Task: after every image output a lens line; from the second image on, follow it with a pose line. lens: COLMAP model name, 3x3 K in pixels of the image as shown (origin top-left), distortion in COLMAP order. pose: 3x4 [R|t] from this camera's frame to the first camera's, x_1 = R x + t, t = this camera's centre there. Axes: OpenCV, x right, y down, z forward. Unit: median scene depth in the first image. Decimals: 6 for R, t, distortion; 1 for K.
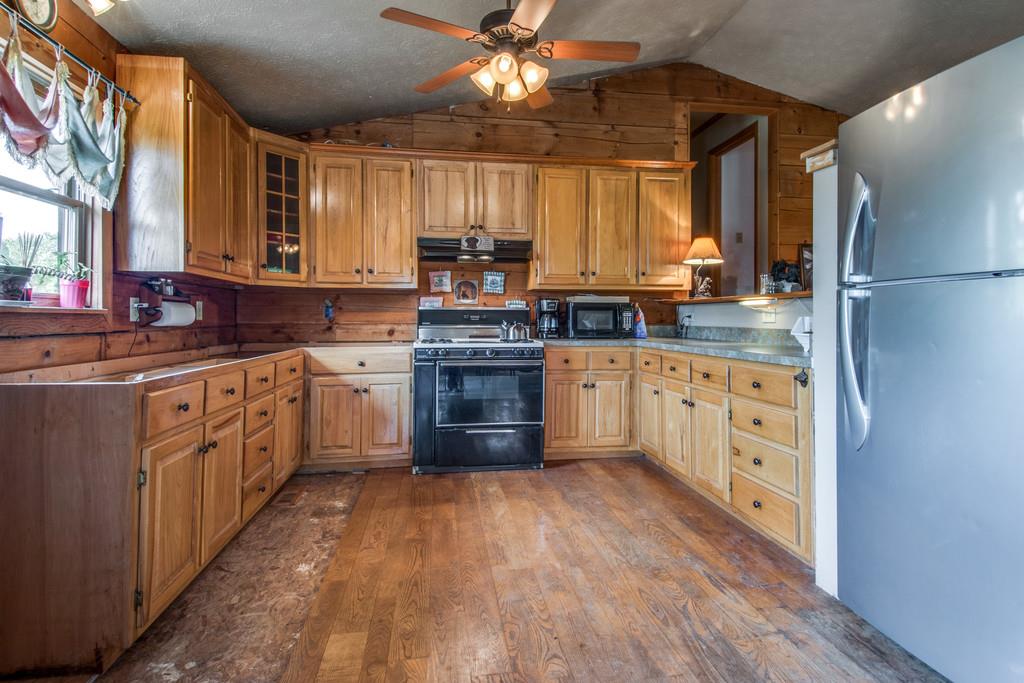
lens RADIAL K [[526.7, 0, 514.0], [0, 526.7, 319.5], [0, 0, 1]] dist [0.044085, -0.000011]
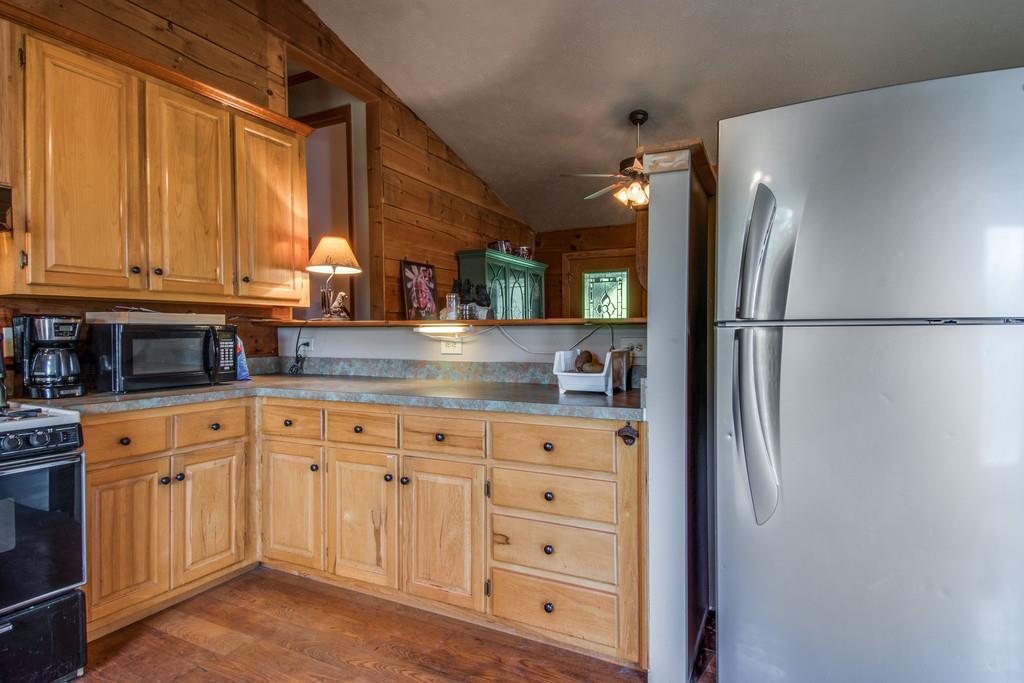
lens RADIAL K [[528.7, 0, 537.5], [0, 528.7, 343.8], [0, 0, 1]] dist [0.072474, -0.053295]
pose [[0.564156, -0.021649, 0.825385, -0.096115], [0.004642, 0.999724, 0.023049, -0.022804], [-0.825655, -0.009172, 0.564100, 0.350471]]
